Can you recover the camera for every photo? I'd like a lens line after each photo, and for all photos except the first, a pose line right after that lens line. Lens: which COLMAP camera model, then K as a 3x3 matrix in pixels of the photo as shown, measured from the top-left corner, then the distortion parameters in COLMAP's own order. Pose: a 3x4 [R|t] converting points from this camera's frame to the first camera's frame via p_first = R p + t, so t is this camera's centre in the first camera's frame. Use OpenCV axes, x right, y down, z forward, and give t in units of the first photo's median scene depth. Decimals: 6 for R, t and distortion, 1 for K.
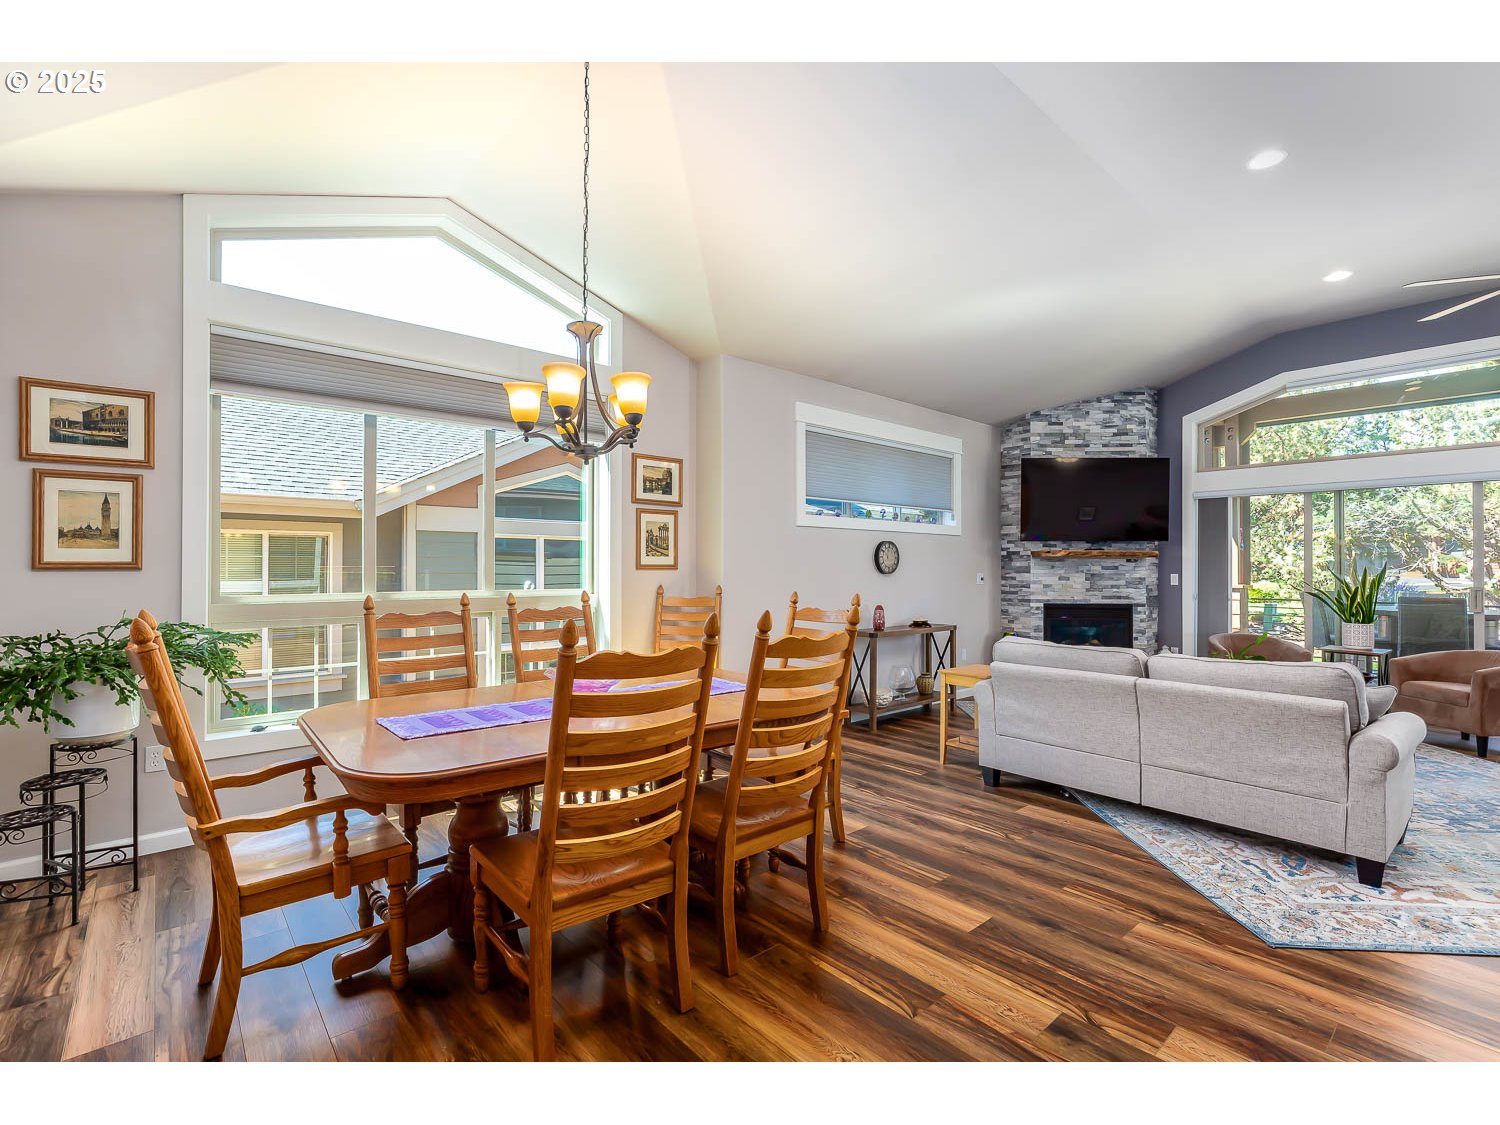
lens RADIAL K [[689.2, 0, 756.4], [0, 689.2, 555.5], [0, 0, 1]] dist [-0.000485, 0.000060]
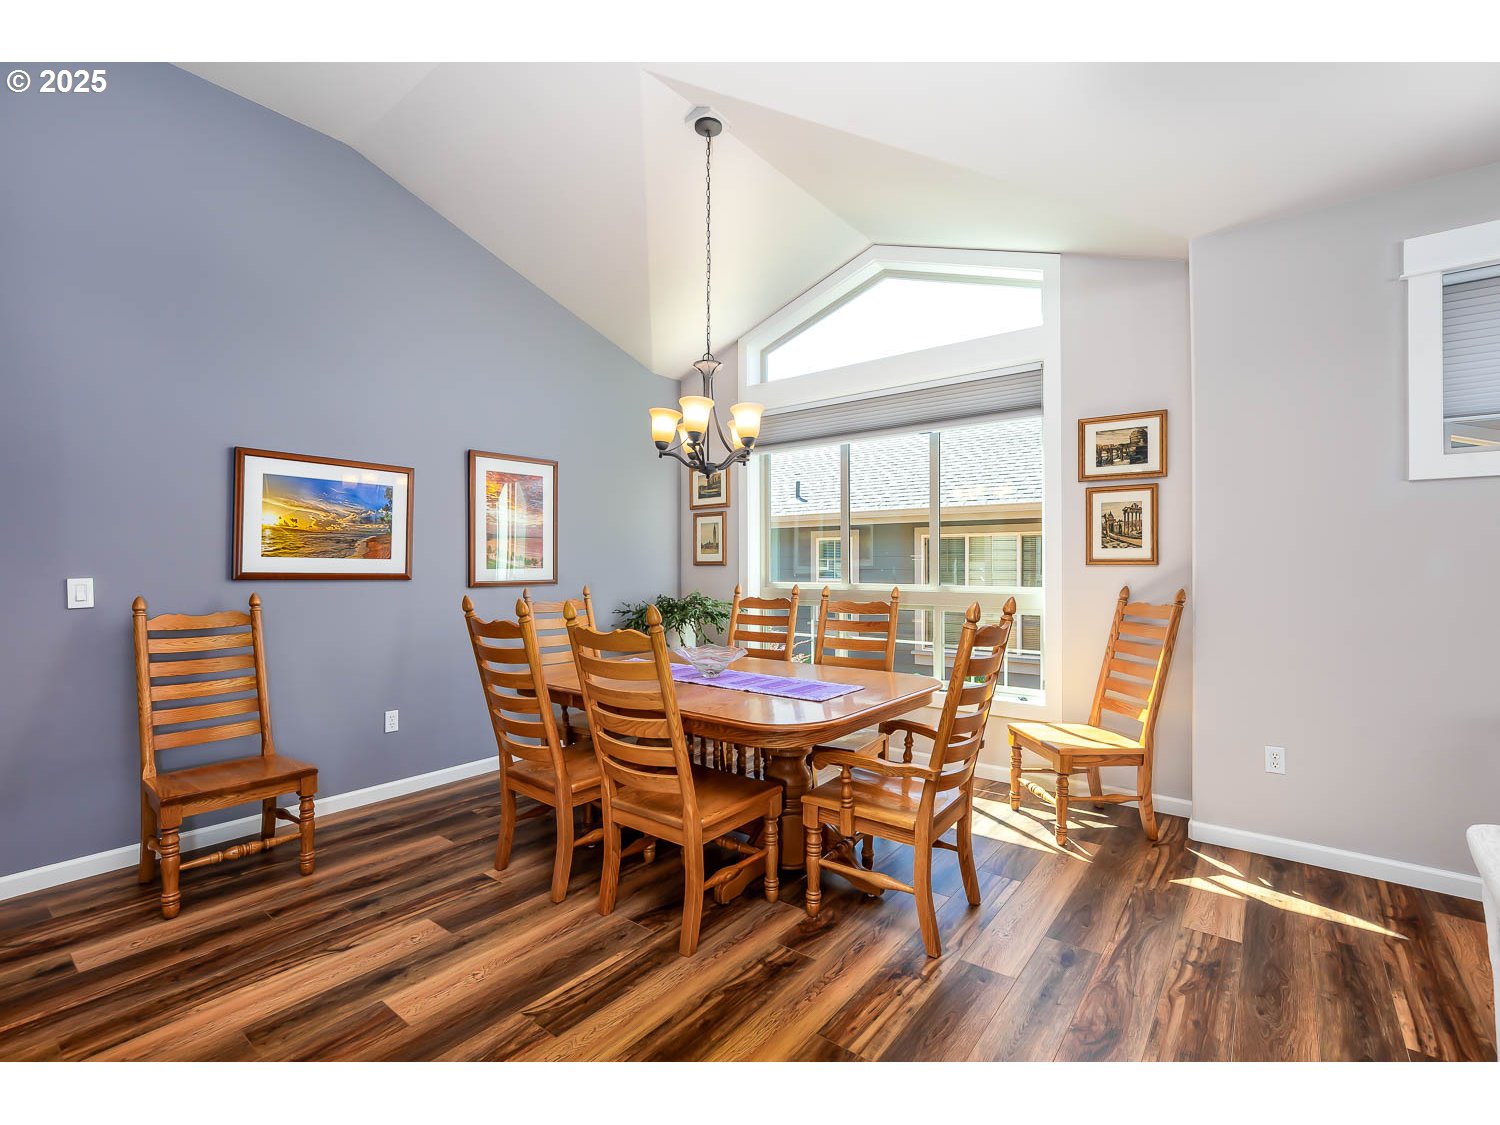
lens RADIAL K [[689.2, 0, 756.4], [0, 689.2, 555.5], [0, 0, 1]] dist [-0.000485, 0.000060]
pose [[0.190936, -0.011761, -0.981532, 0.524444], [0.022294, 0.999722, -0.007642, 0.006331], [0.981349, -0.020423, 0.191145, 0.470210]]
